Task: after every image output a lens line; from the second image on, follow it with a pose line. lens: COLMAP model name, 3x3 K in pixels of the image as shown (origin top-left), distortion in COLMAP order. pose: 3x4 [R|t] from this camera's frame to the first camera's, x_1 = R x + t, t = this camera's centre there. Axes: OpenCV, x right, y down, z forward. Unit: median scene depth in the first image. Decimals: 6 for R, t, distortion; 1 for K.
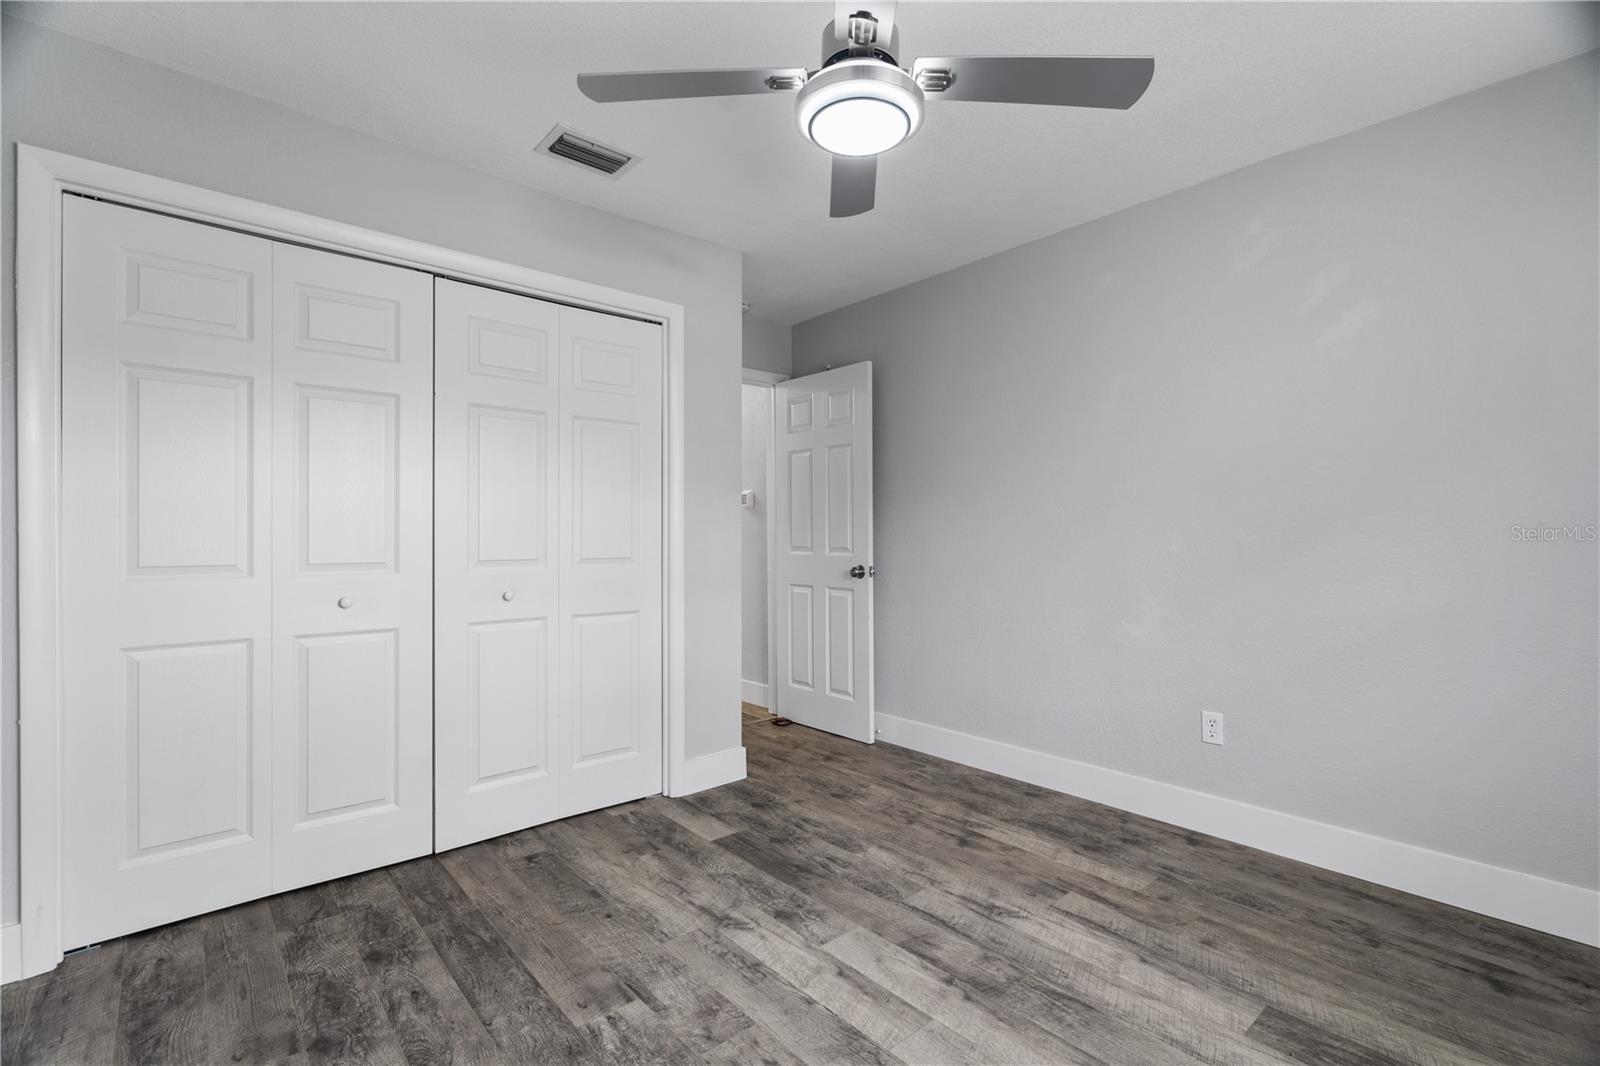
lens RADIAL K [[722.6, 0, 800.0], [0, 722.6, 533.4], [0, 0, 1]] dist [-0.007486, 0.004522]
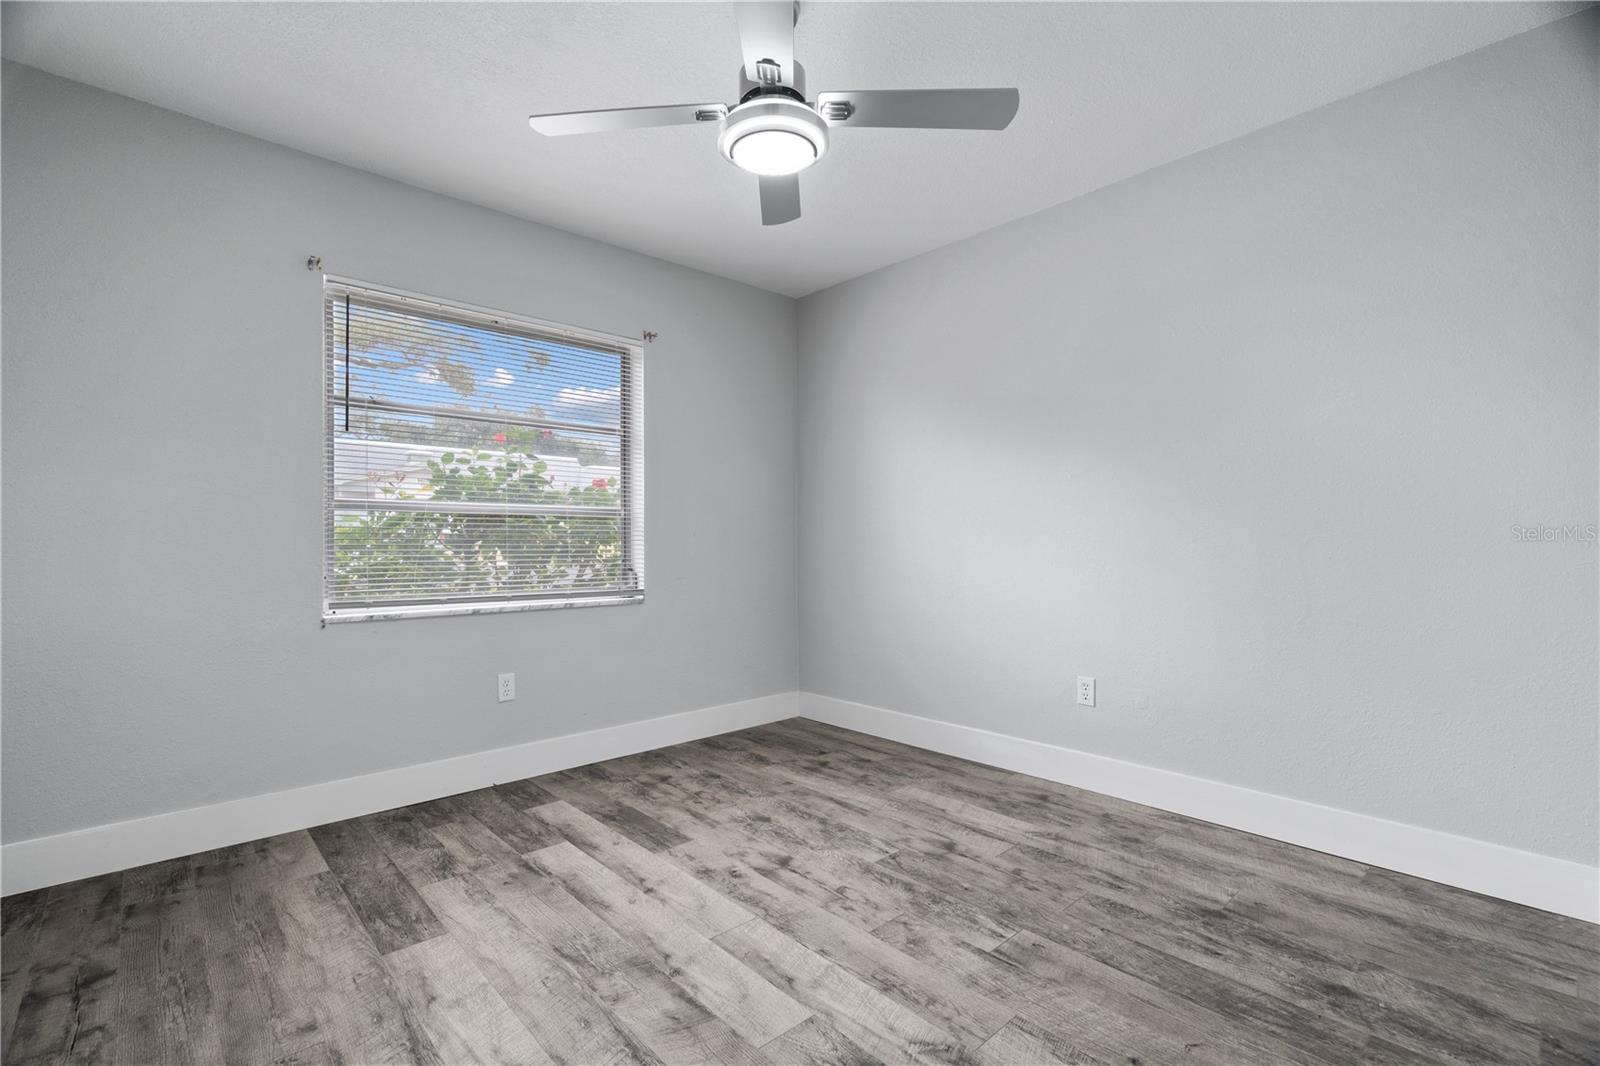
lens RADIAL K [[722.6, 0, 801.8], [0, 722.6, 536.2], [0, 0, 1]] dist [-0.007486, 0.004522]
pose [[-0.999542, 0.006266, -0.029592, 0.065762], [0.006570, 0.999927, -0.010189, 0.060940], [0.029526, -0.010378, -0.999510, 1.916569]]
